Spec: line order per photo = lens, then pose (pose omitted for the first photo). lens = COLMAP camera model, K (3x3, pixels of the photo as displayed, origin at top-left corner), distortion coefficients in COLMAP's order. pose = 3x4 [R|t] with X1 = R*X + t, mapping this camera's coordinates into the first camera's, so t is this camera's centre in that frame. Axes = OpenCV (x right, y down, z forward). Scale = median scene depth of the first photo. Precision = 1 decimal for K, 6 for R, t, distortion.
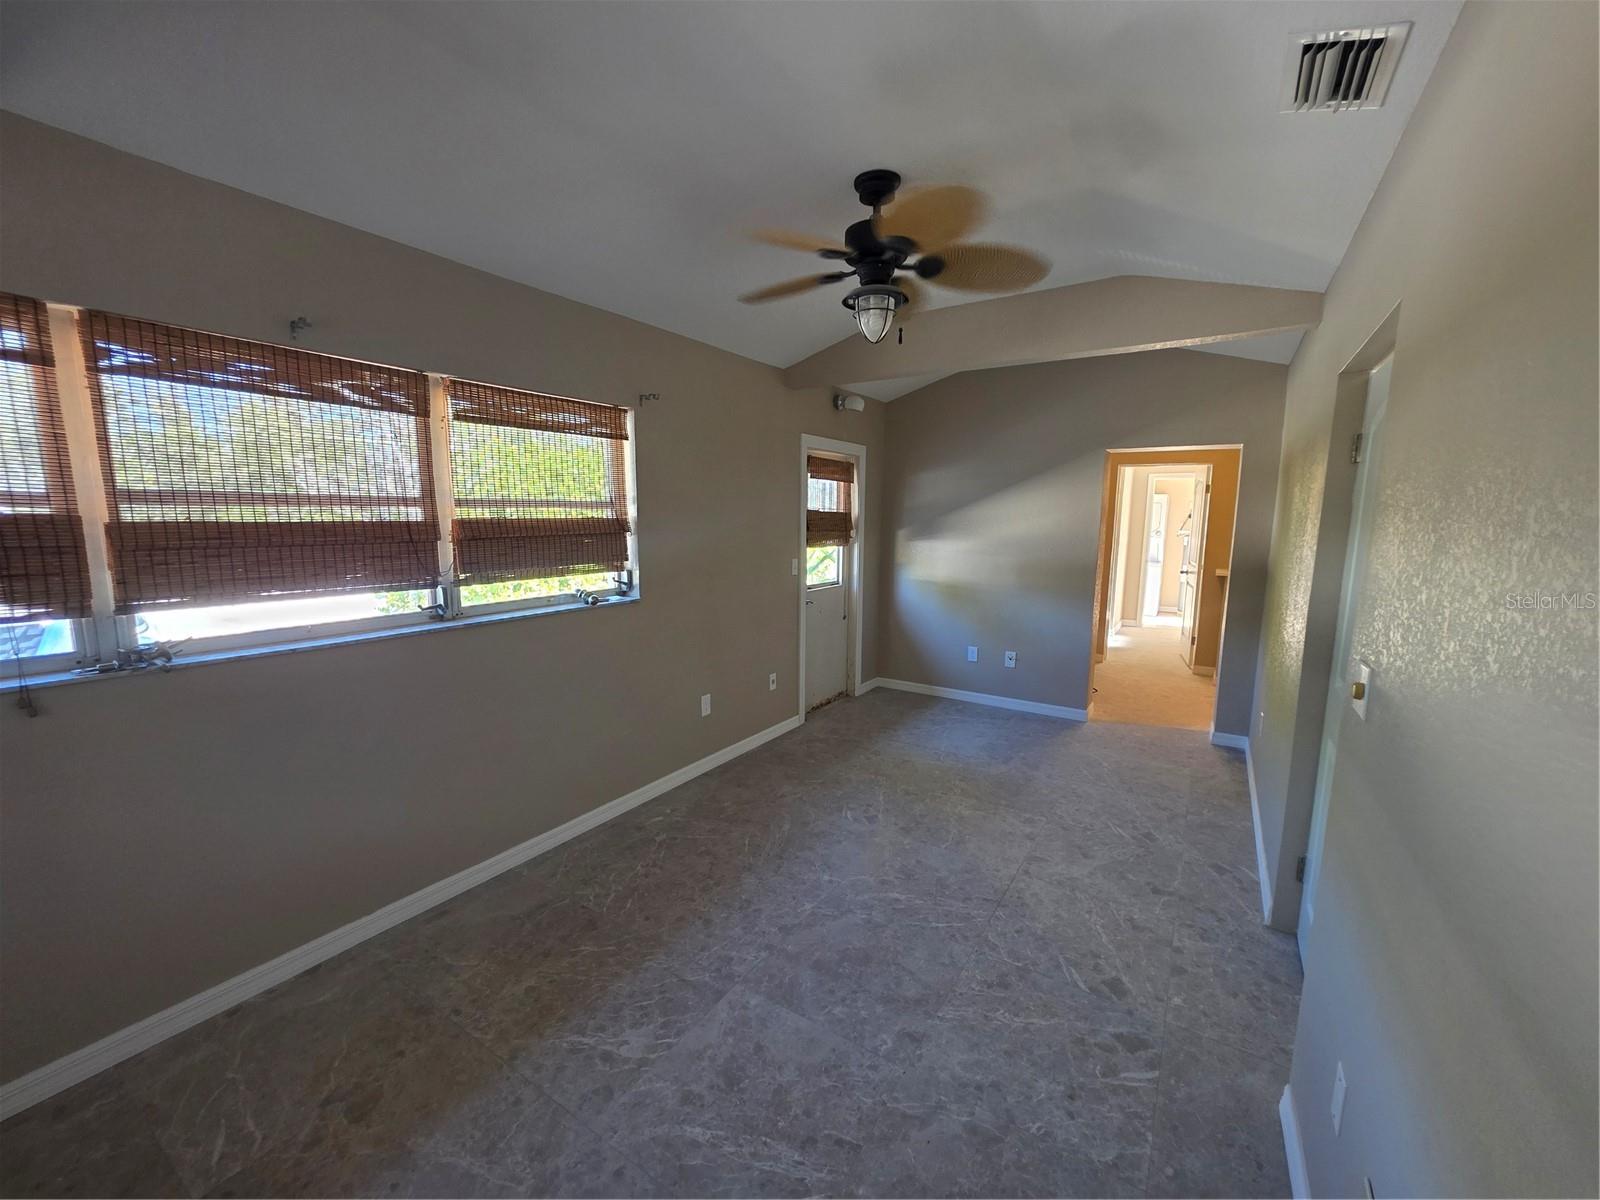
lens RADIAL K [[644.2, 0, 809.8], [0, 644.2, 602.0], [0, 0, 1]] dist [-0.000180, 0.000053]
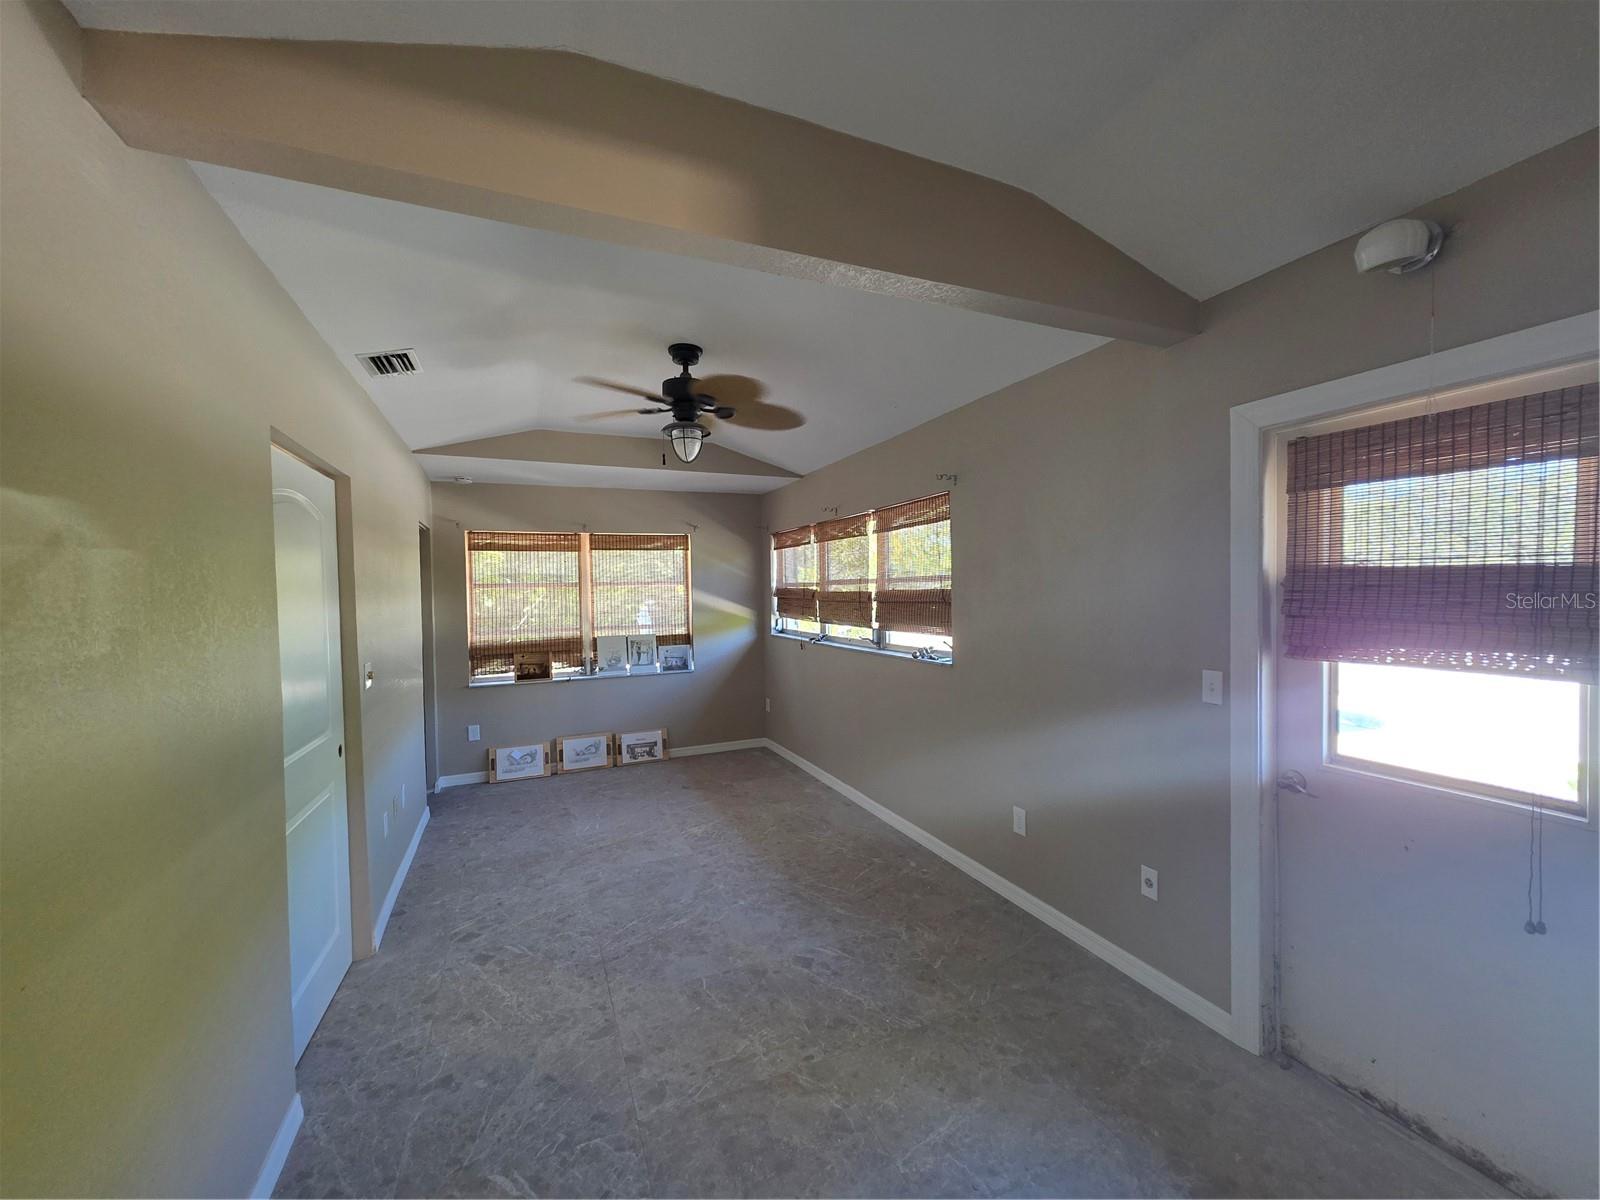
lens RADIAL K [[638.5, 0, 801.9], [0, 638.5, 602.6], [0, 0, 1]] dist [-0.000604, -0.000052]
pose [[-0.563829, 0.019562, -0.825660, 0.906344], [-0.099694, 0.990797, 0.091554, -0.218236], [0.819852, 0.133934, -0.556690, 1.676853]]
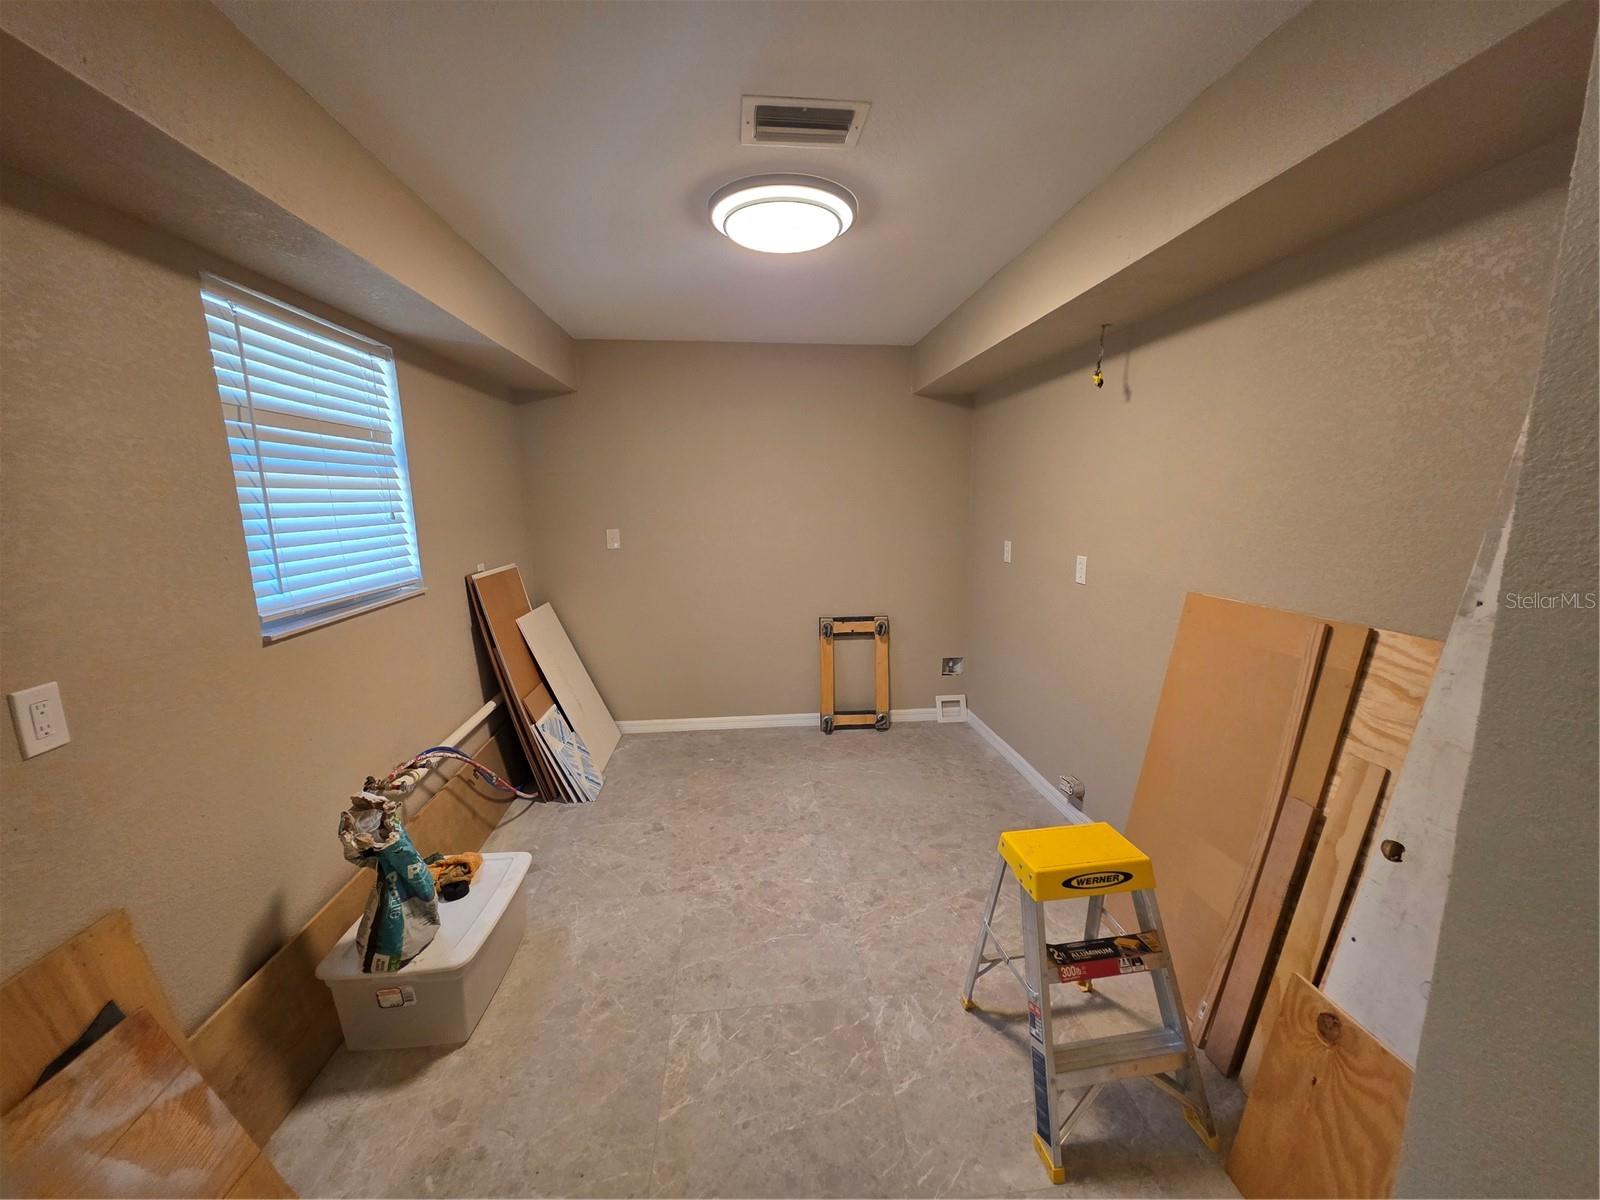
lens RADIAL K [[638.5, 0, 801.9], [0, 638.5, 602.6], [0, 0, 1]] dist [-0.000604, -0.000052]
pose [[0.786364, -0.125528, 0.604876, -0.353969], [0.113746, 0.991818, 0.057955, -0.019654], [-0.607202, 0.023228, 0.794208, 0.116357]]
